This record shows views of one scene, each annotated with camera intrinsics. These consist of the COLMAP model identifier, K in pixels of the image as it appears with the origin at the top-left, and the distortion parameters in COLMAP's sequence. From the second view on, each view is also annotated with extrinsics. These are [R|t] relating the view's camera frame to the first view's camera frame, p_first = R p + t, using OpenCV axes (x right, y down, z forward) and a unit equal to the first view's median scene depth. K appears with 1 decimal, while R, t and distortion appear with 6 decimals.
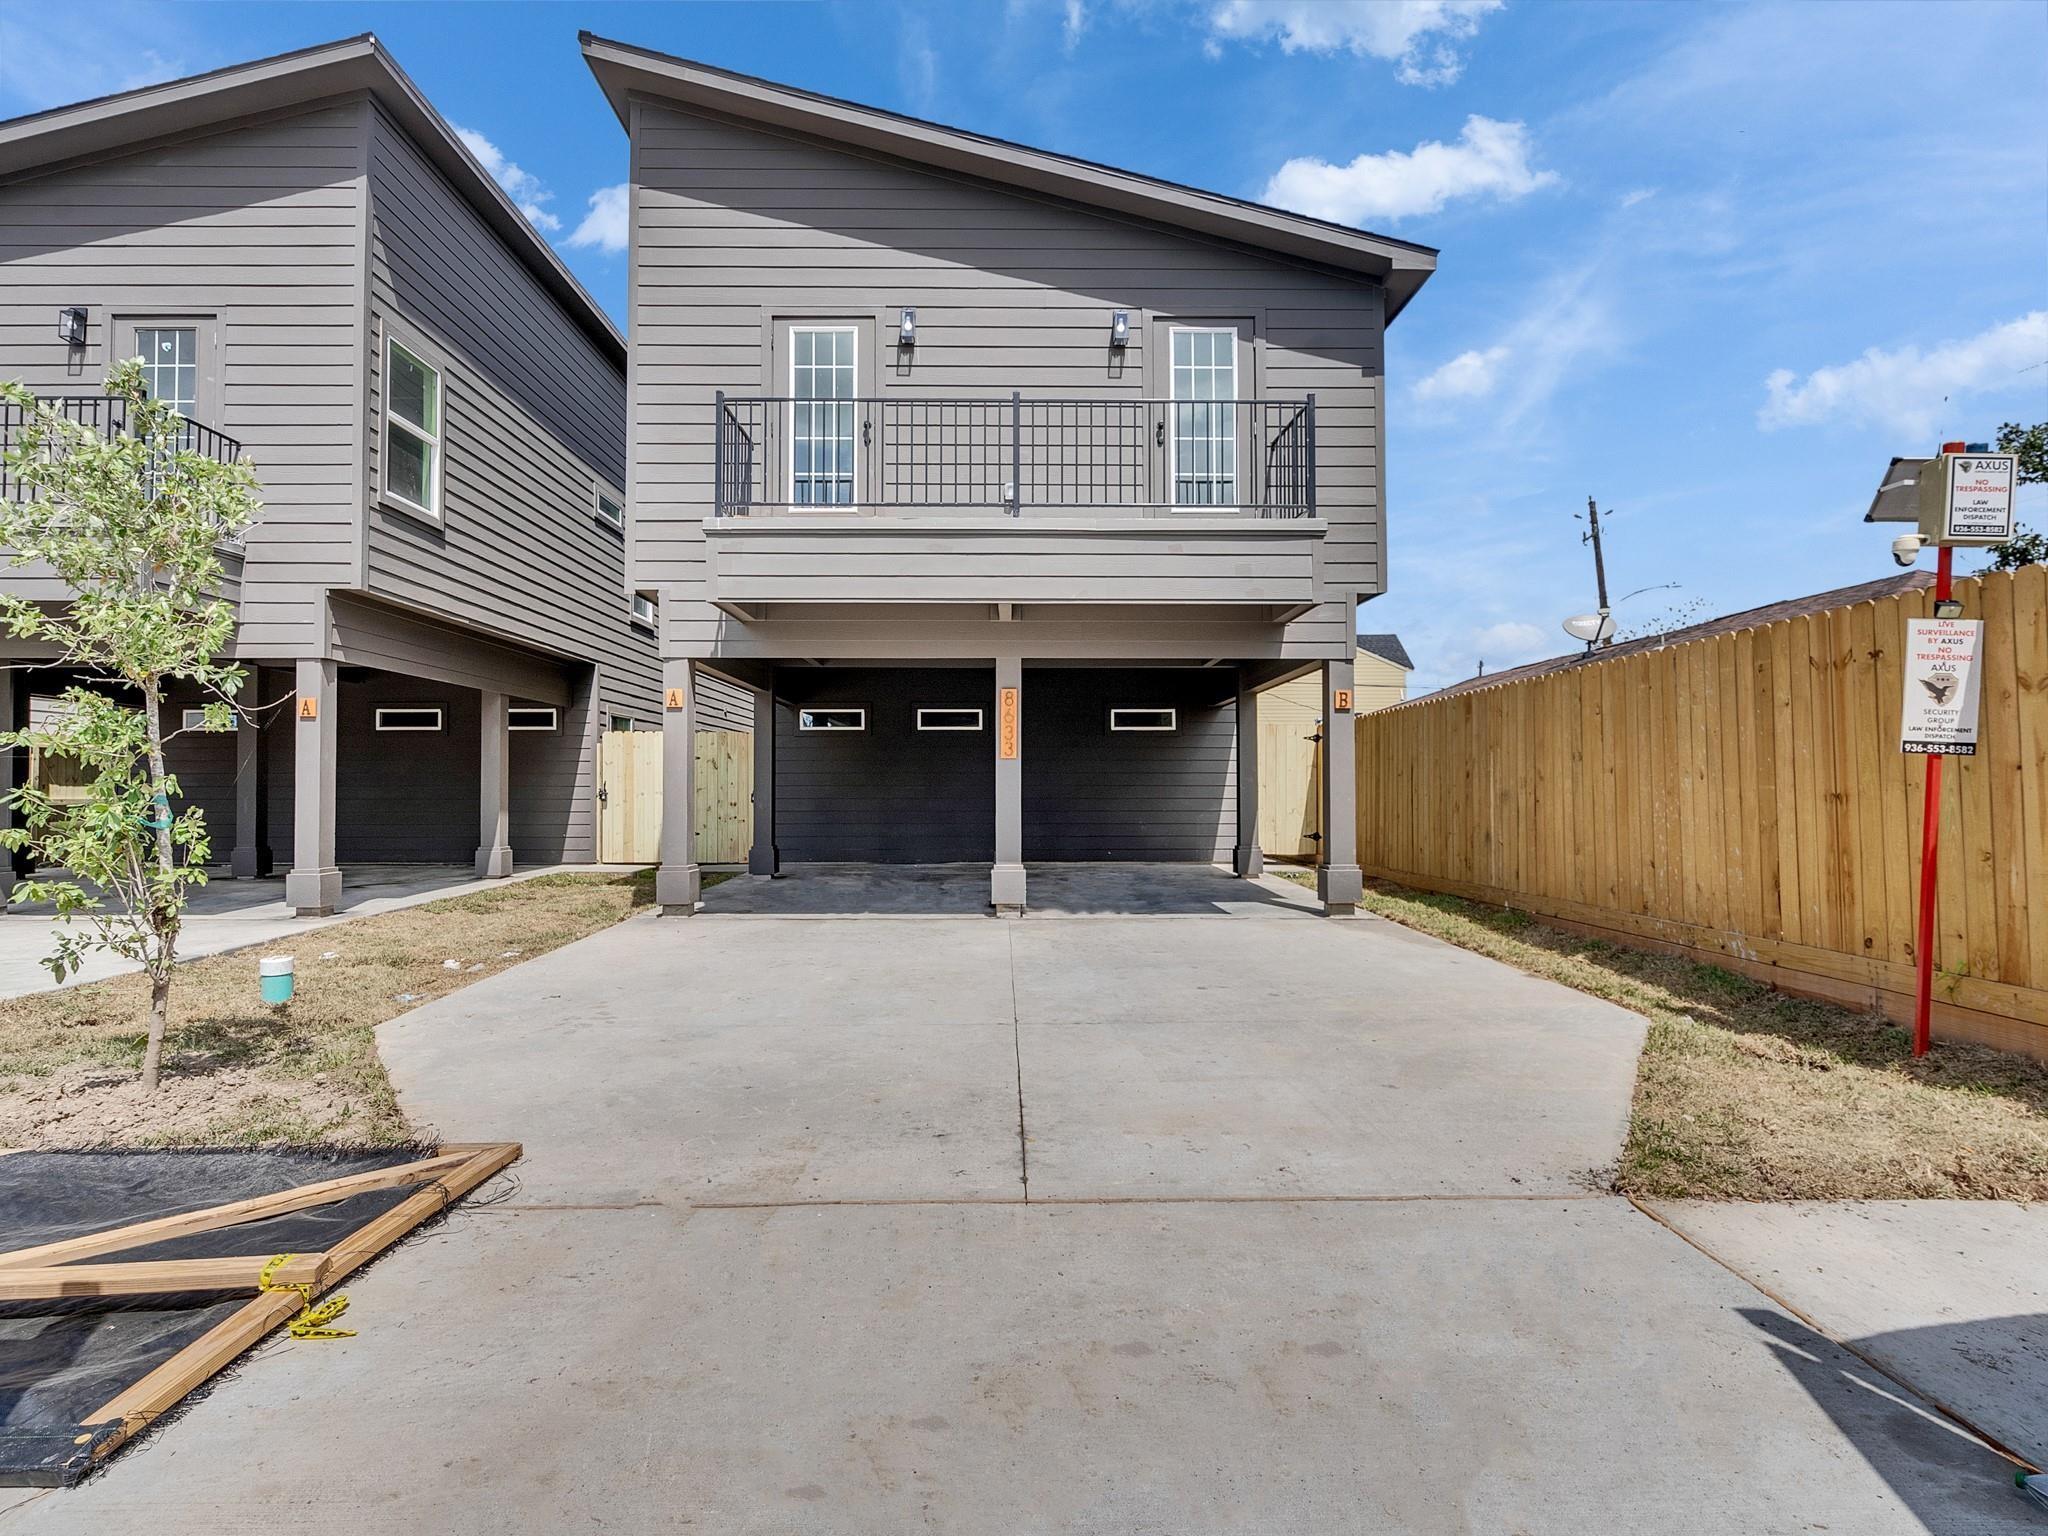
lens RADIAL K [[1047.9, 0, 1007.8], [0, 1047.9, 765.4], [0, 0, 1]] dist [-0.006252, 0.003627]
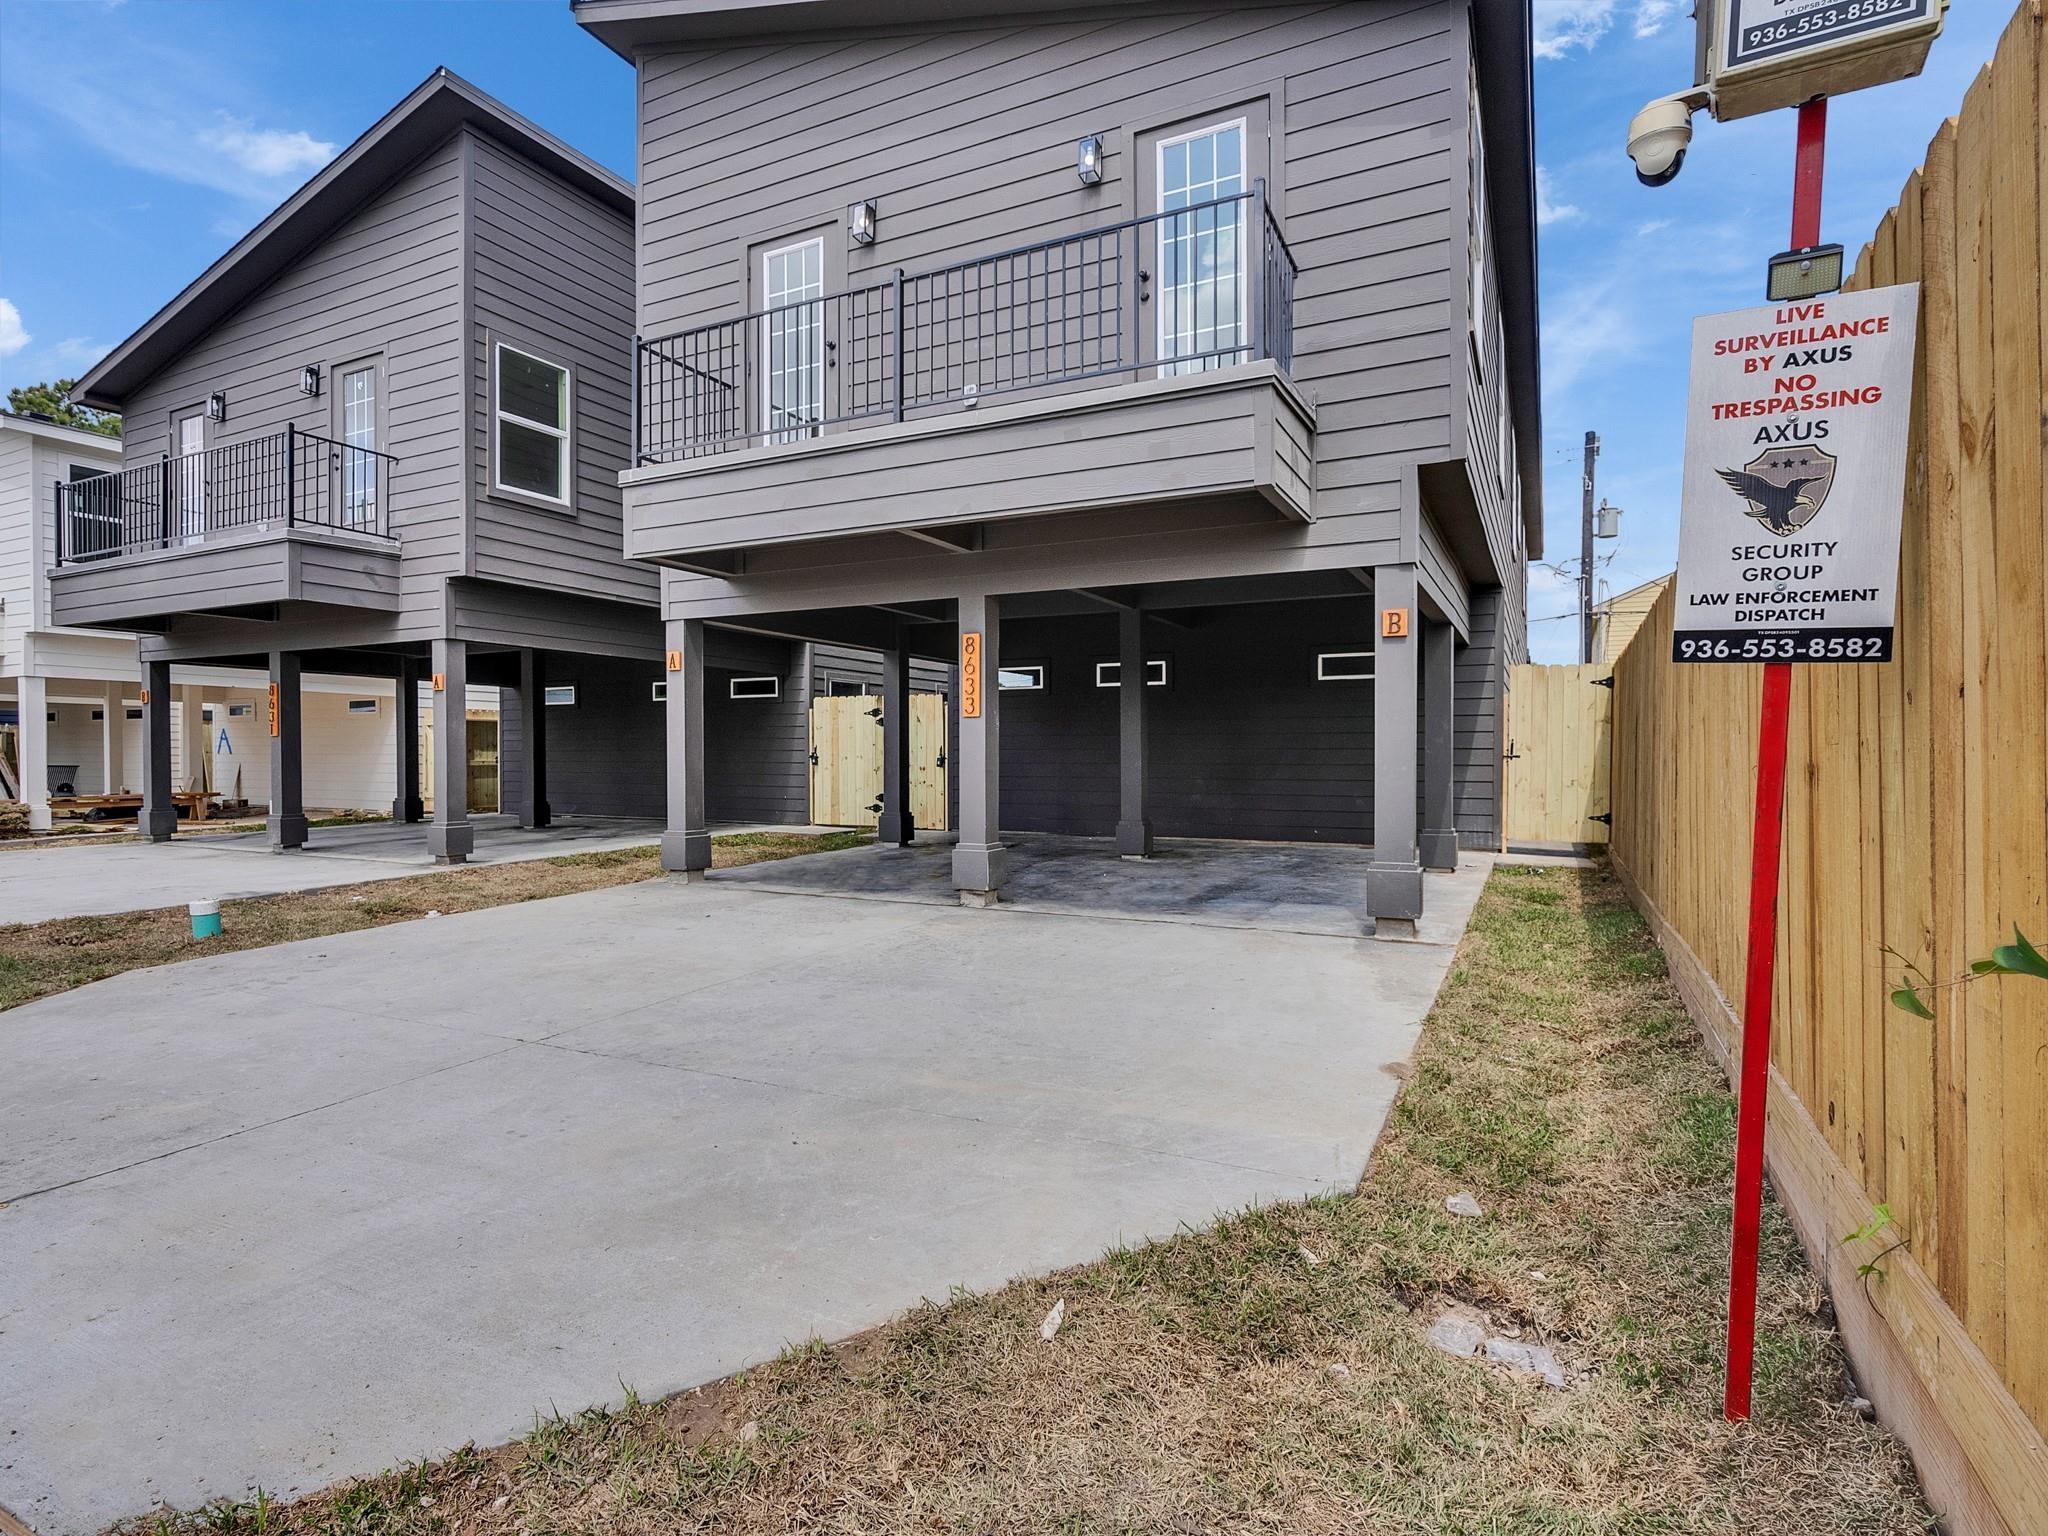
lens RADIAL K [[1047.9, 0, 1023.3], [0, 1047.9, 763.0], [0, 0, 1]] dist [-0.006252, 0.003627]
pose [[0.883733, 0.004503, -0.467969, 0.436805], [0.010665, 0.999500, 0.029758, 0.006041], [0.467869, -0.031289, 0.883244, 0.282574]]
